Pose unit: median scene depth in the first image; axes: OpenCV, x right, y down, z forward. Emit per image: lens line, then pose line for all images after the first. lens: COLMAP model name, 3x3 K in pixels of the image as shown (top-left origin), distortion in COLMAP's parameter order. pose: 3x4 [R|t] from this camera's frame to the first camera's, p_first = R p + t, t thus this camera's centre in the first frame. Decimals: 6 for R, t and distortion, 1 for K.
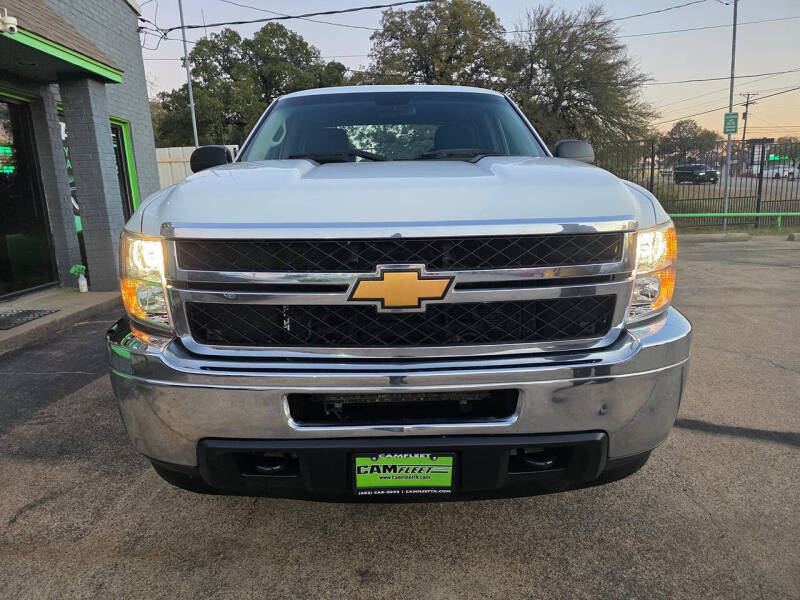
lens RADIAL K [[542.6, 0, 399.2], [0, 542.6, 294.5], [0, 0, 1]] dist [0.055932, -0.050736]
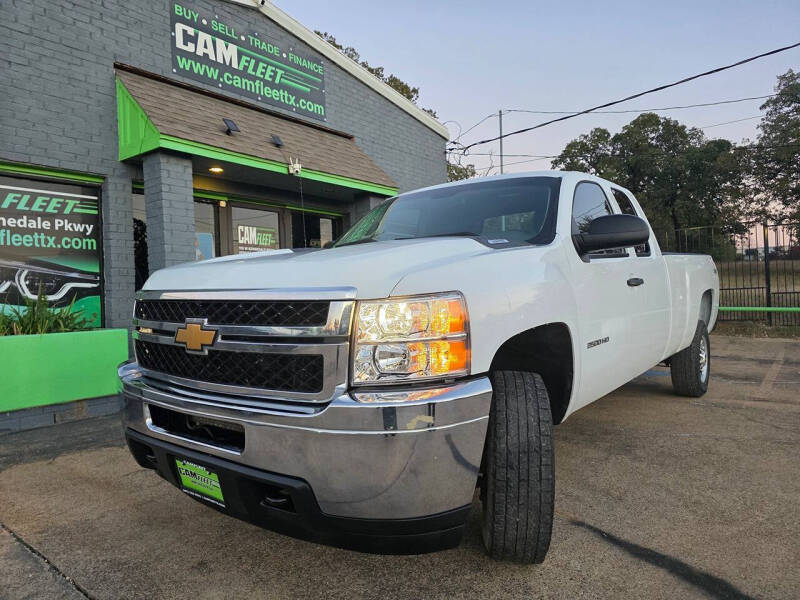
lens RADIAL K [[542.6, 0, 399.2], [0, 542.6, 294.5], [0, 0, 1]] dist [0.055932, -0.050736]
pose [[0.776668, 0.010120, -0.629829, 1.050907], [-0.110848, 0.986464, -0.120840, -0.004265], [0.620080, 0.163668, 0.767276, 0.194066]]
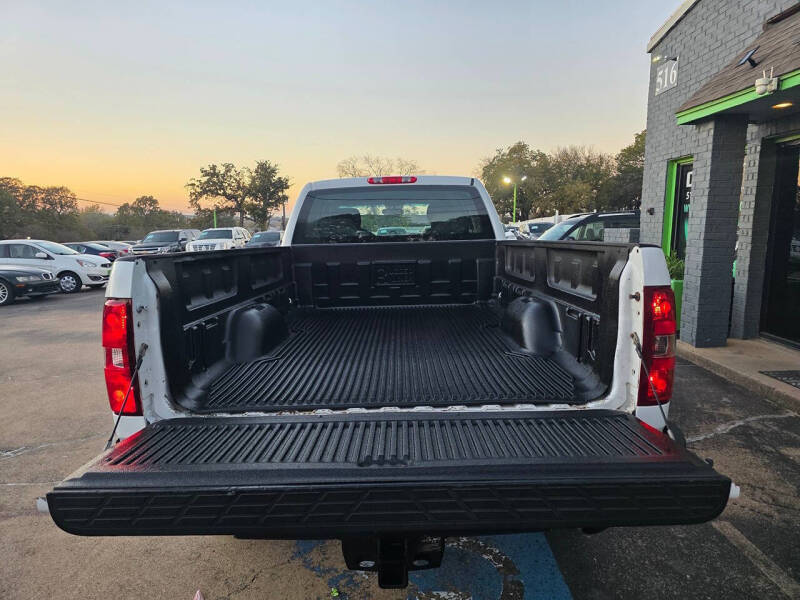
lens RADIAL K [[534.2, 0, 396.0], [0, 534.2, 299.7], [0, 0, 1]] dist [0.060413, -0.051573]
pose [[-0.998934, 0.039119, 0.024519, -0.078108], [0.044884, 0.947242, 0.317361, -1.078466], [-0.010811, 0.318123, -0.947988, 4.849672]]
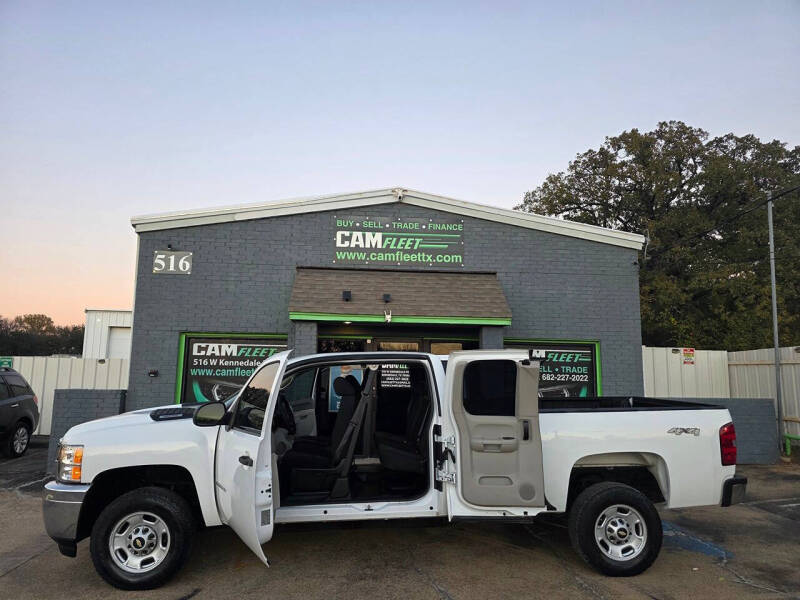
lens RADIAL K [[530.6, 0, 395.9], [0, 530.6, 311.9], [0, 0, 1]] dist [0.104843, -0.126391]
pose [[0.075579, -0.088334, -0.993219, 2.983821], [-0.197198, 0.975072, -0.101726, -0.734477], [0.977446, 0.203549, 0.056276, 2.106269]]
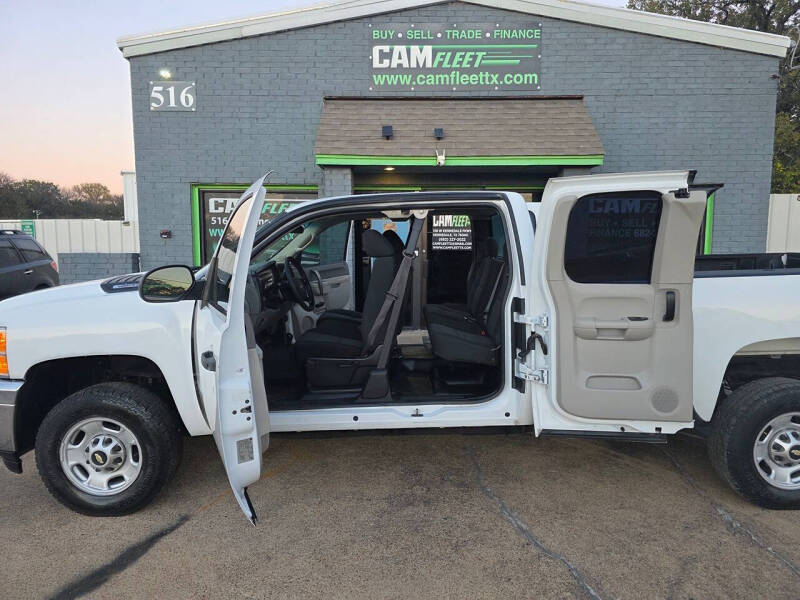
lens RADIAL K [[532.3, 0, 400.0], [0, 532.3, 300.0], [0, 0, 1]] dist [0.094121, -0.118386]
pose [[-0.011993, 0.138442, -0.990298, 2.097075], [-0.181903, 0.973542, 0.138303, -0.665177], [0.983243, 0.181796, 0.013508, 2.164071]]
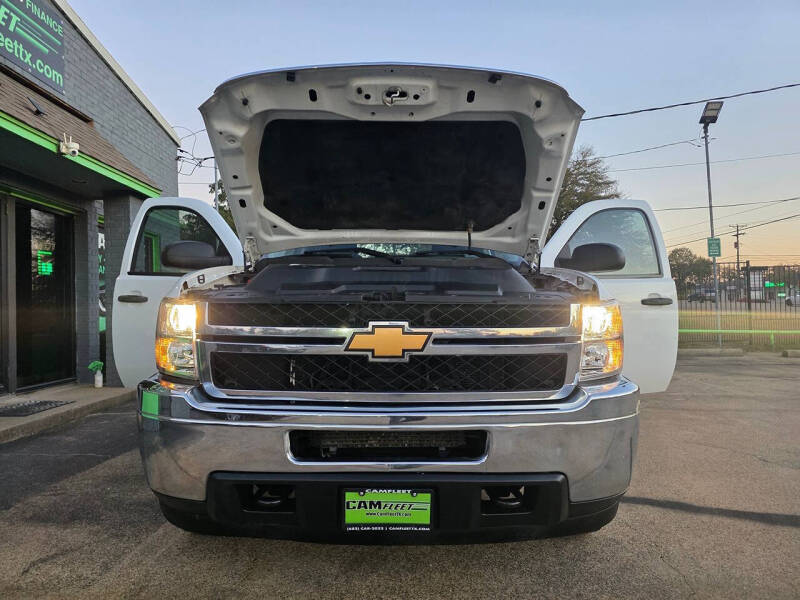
lens RADIAL K [[539.6, 0, 403.2], [0, 539.6, 290.4], [0, 0, 1]] dist [0.054557, -0.046899]
pose [[0.999820, 0.016742, -0.008940, 0.037568], [-0.018303, 0.975160, -0.220745, 0.117820], [0.005022, 0.220869, 0.975290, -0.170532]]
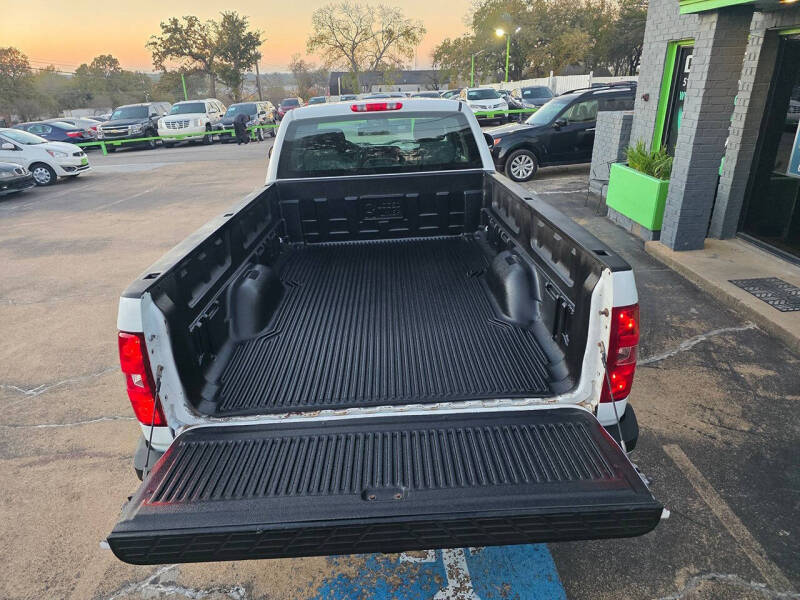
lens RADIAL K [[533.5, 0, 398.5], [0, 533.5, 301.7], [0, 0, 1]] dist [0.056652, -0.046792]
pose [[-0.997878, 0.063896, 0.012545, -0.091105], [0.060396, 0.836205, 0.545081, -1.361020], [0.024338, 0.544682, -0.838289, 4.797349]]
